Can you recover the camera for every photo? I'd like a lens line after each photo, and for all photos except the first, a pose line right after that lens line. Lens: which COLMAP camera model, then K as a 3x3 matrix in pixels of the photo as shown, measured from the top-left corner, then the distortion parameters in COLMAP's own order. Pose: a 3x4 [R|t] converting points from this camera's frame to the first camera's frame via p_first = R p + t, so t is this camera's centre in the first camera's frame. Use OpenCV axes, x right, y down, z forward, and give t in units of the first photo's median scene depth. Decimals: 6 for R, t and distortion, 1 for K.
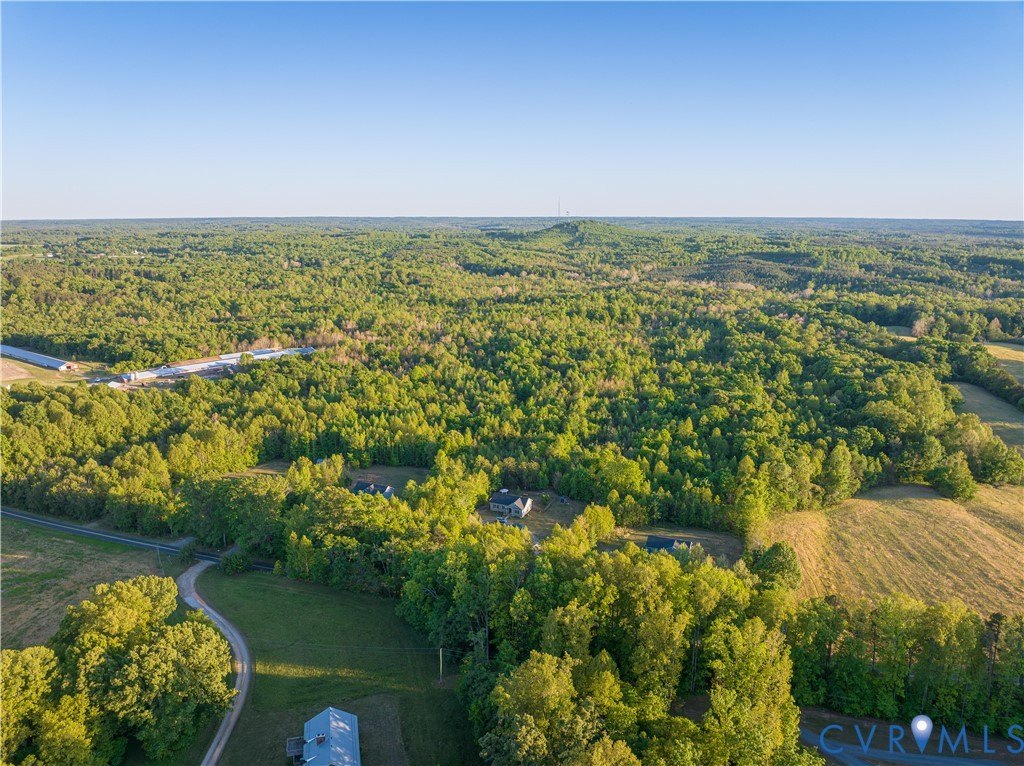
lens RADIAL K [[723.8, 0, 509.1], [0, 723.8, 381.3], [0, 0, 1]] dist [-0.036110, -0.000733]
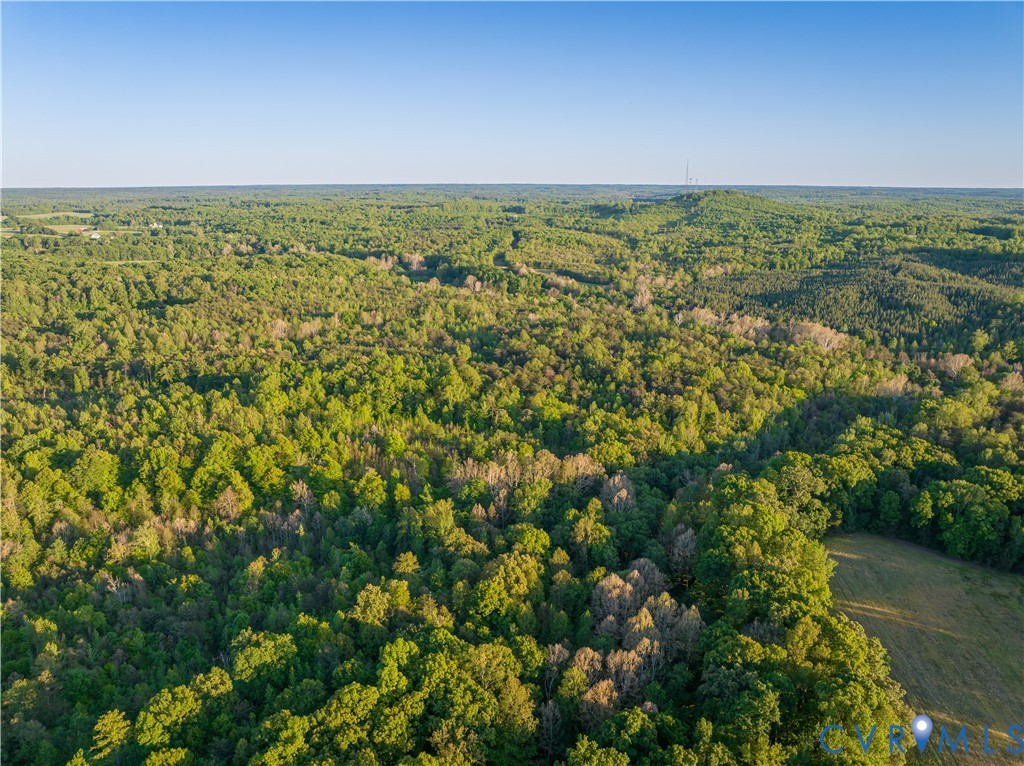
lens RADIAL K [[723.8, 0, 509.1], [0, 723.8, 381.3], [0, 0, 1]] dist [-0.036110, -0.000733]
pose [[0.955819, 0.078688, -0.283227, 0.401025], [-0.066533, 0.996413, 0.052296, -0.168437], [0.286326, -0.031142, 0.957626, 0.728045]]
